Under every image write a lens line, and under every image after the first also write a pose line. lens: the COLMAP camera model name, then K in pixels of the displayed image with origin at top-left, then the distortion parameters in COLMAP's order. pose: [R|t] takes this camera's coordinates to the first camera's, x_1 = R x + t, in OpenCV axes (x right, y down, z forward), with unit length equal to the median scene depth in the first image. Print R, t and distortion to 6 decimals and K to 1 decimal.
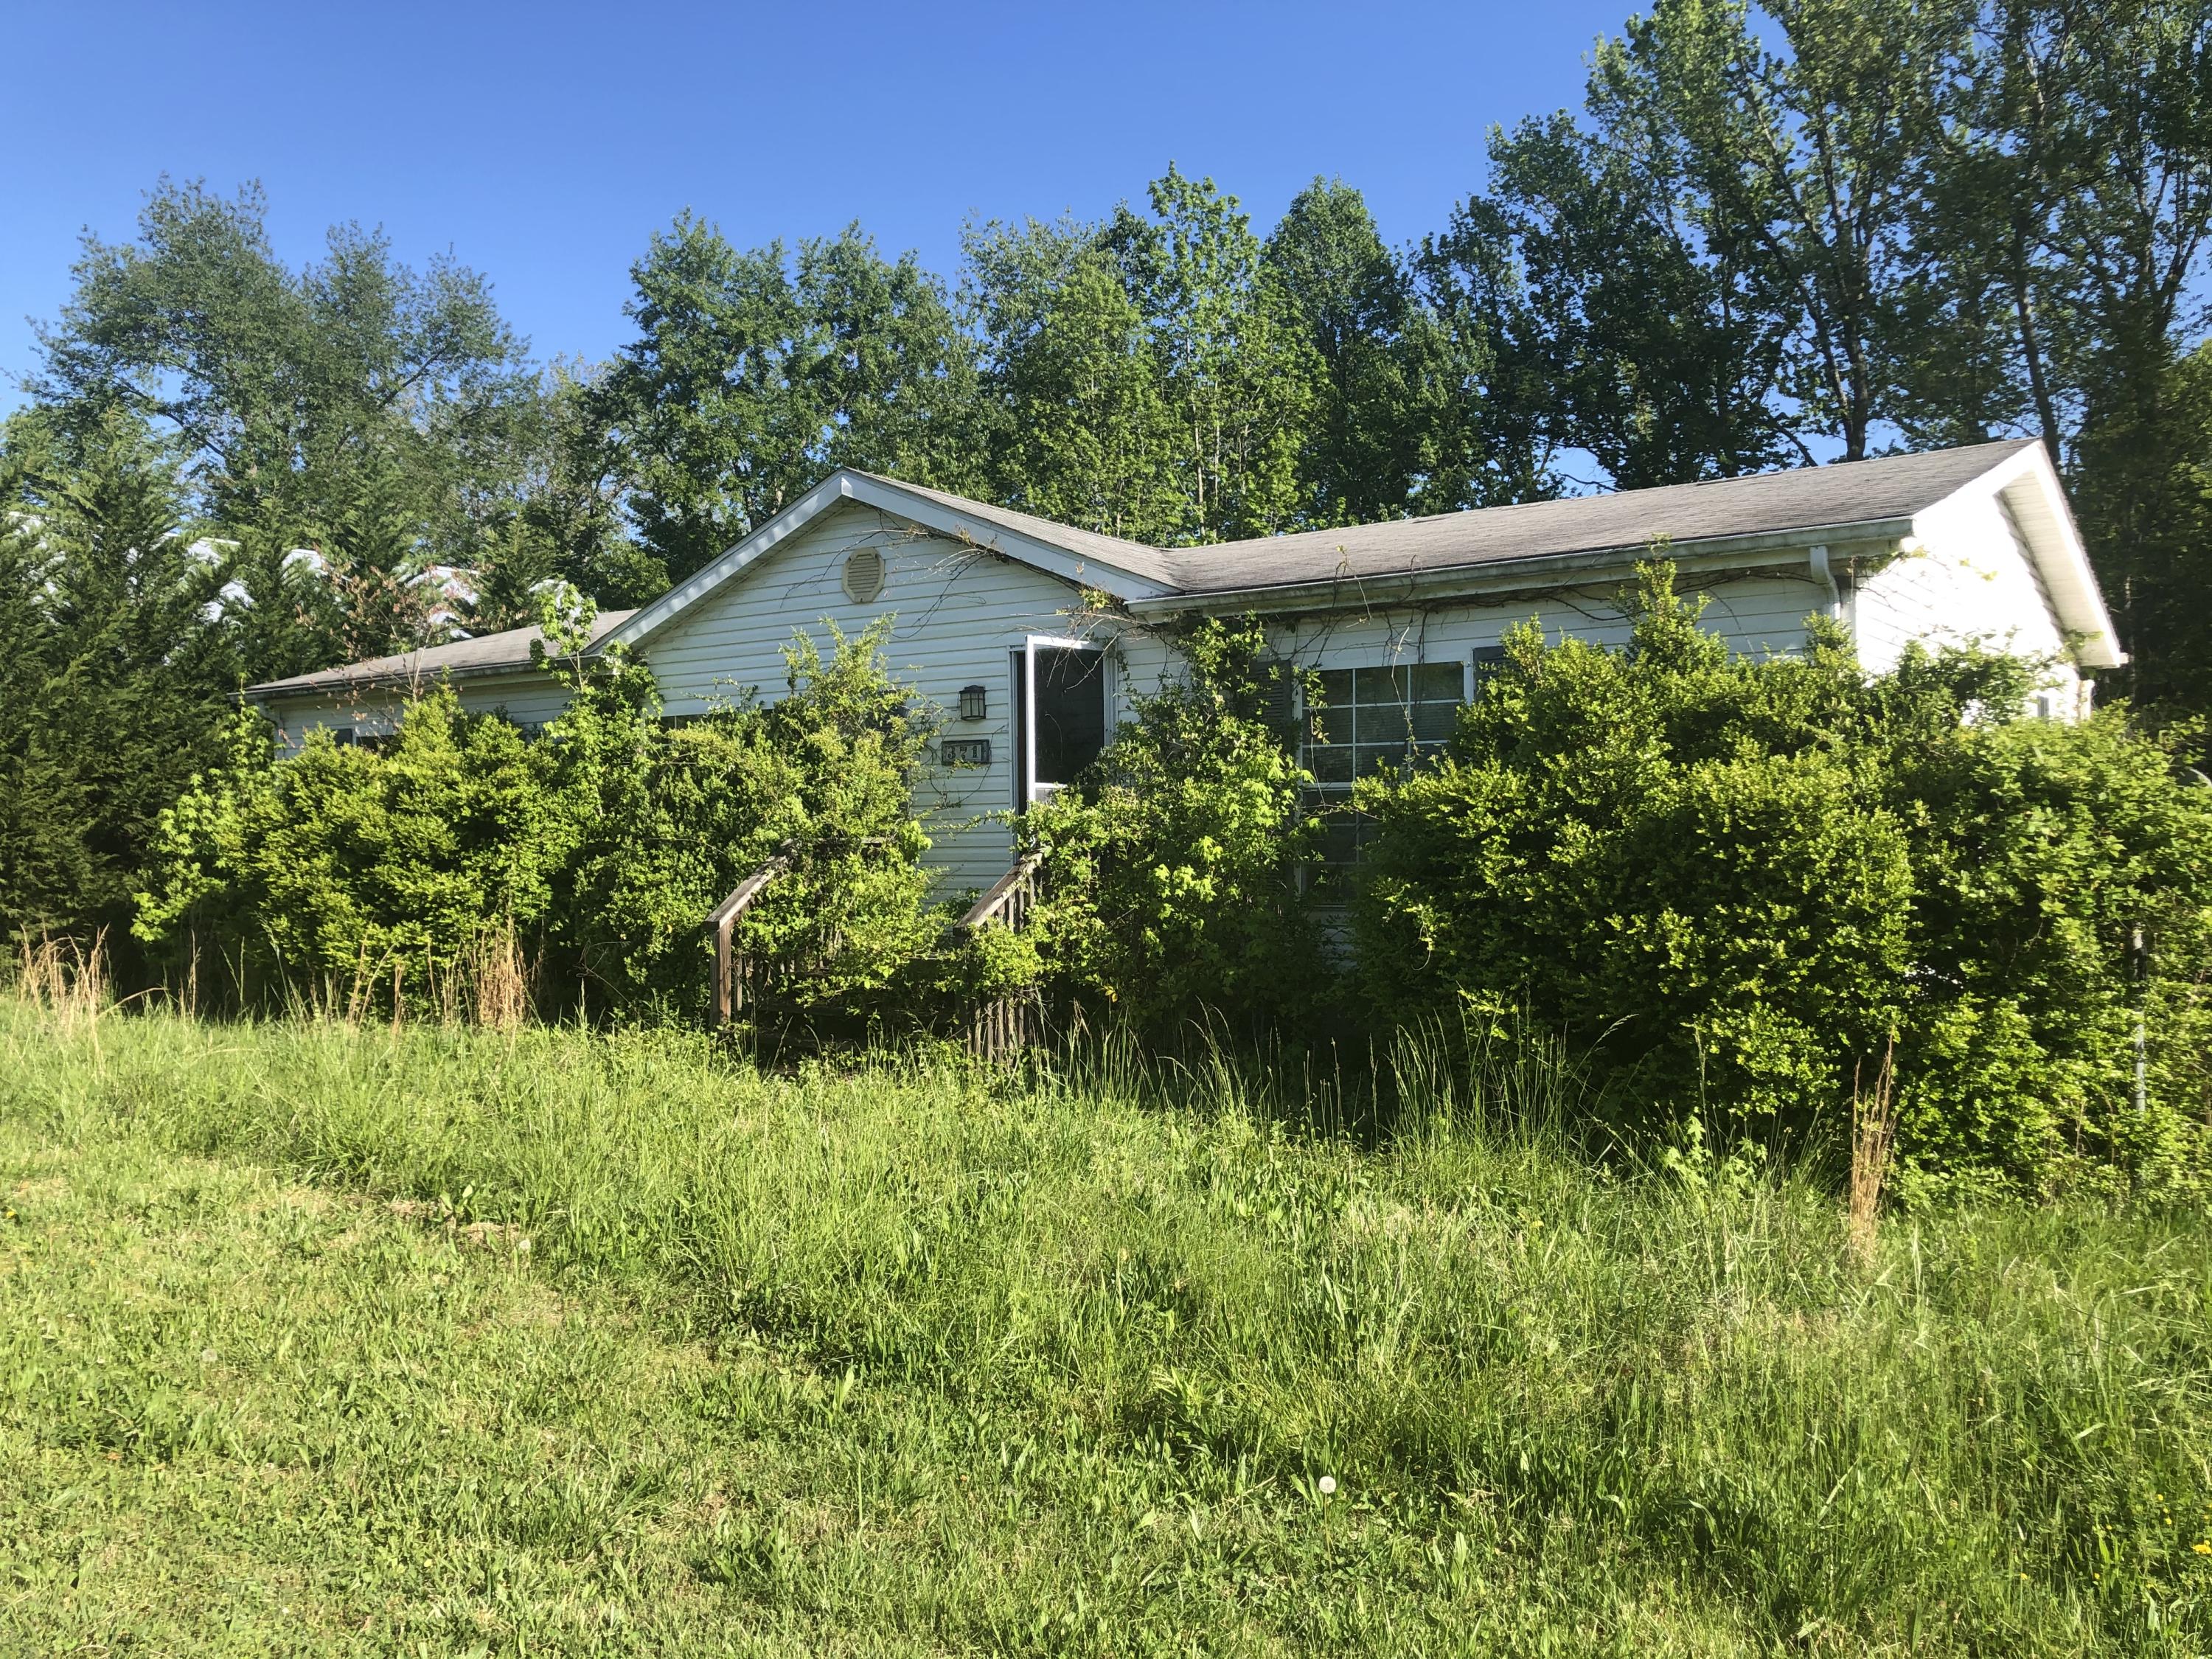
lens RADIAL K [[1813.1, 0, 1106.0], [0, 1813.1, 829.5], [0, 0, 1]] dist [0.038508, -0.003278]
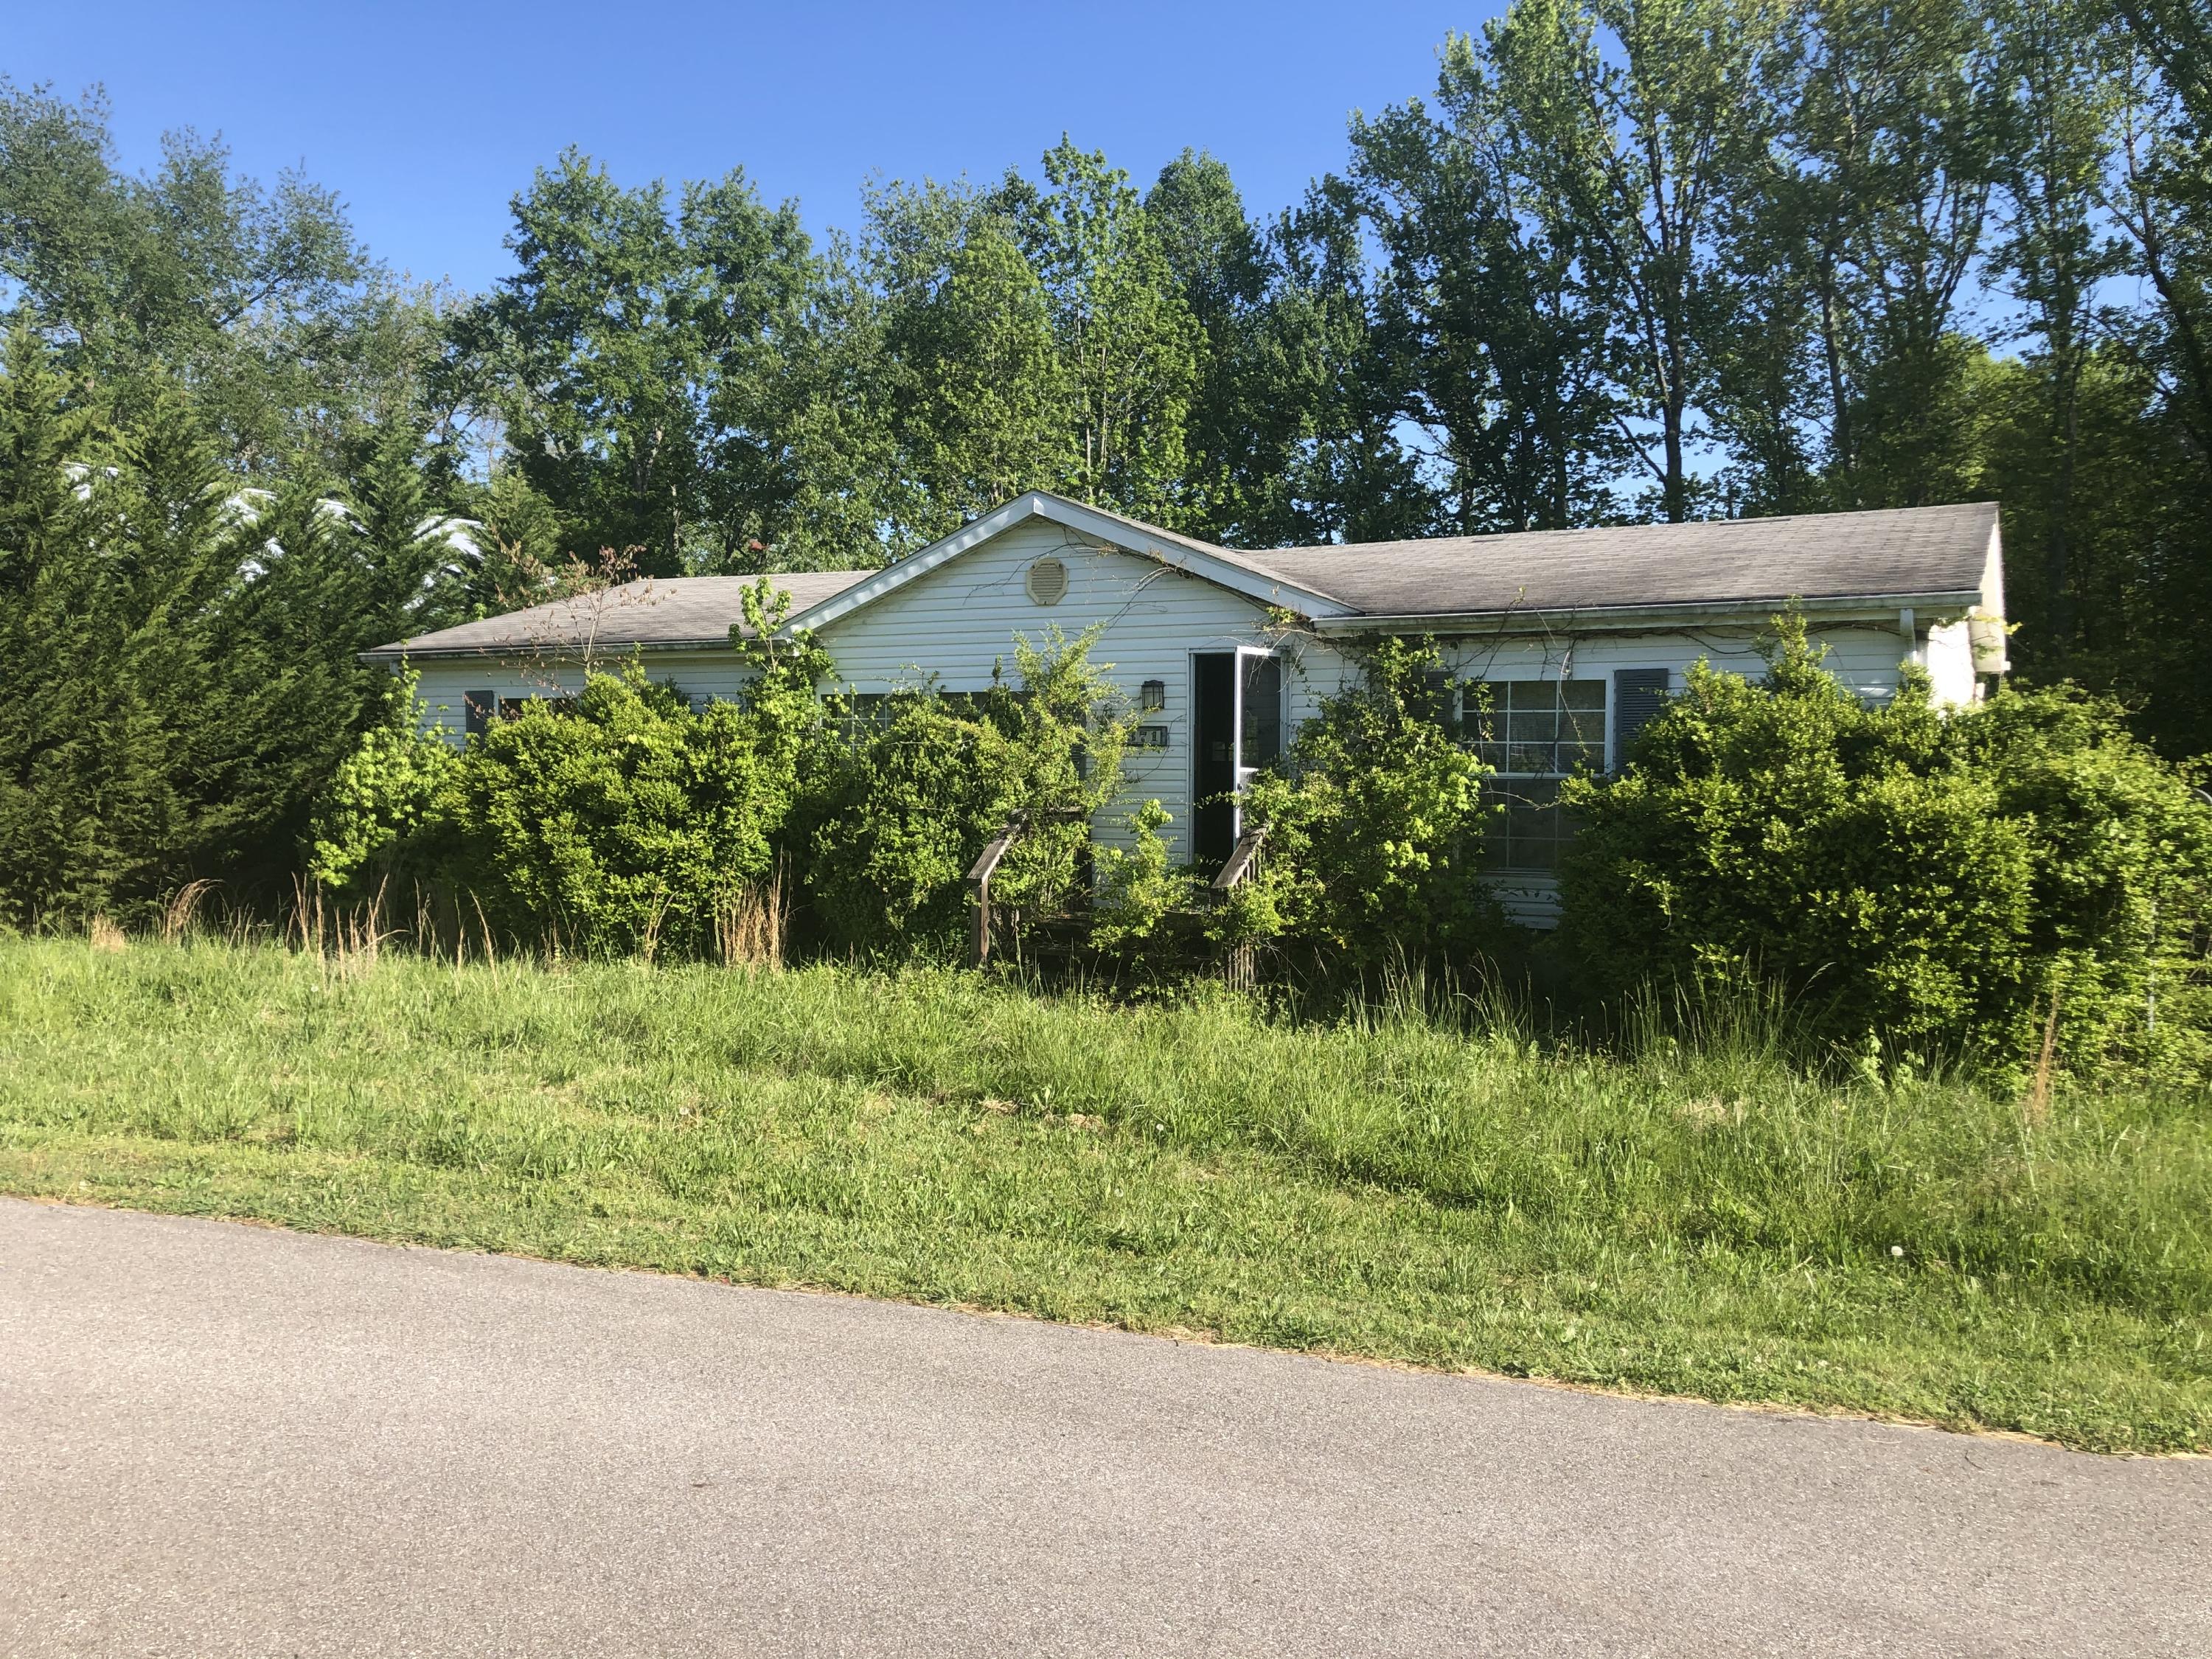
lens RADIAL K [[1805.9, 0, 1106.0], [0, 1805.9, 829.5], [0, 0, 1]] dist [0.036065, -0.005495]
pose [[0.991497, 0.010202, 0.129728, -0.242031], [-0.015215, 0.999173, 0.037703, -0.024074], [-0.129236, -0.039357, 0.990833, -0.163938]]
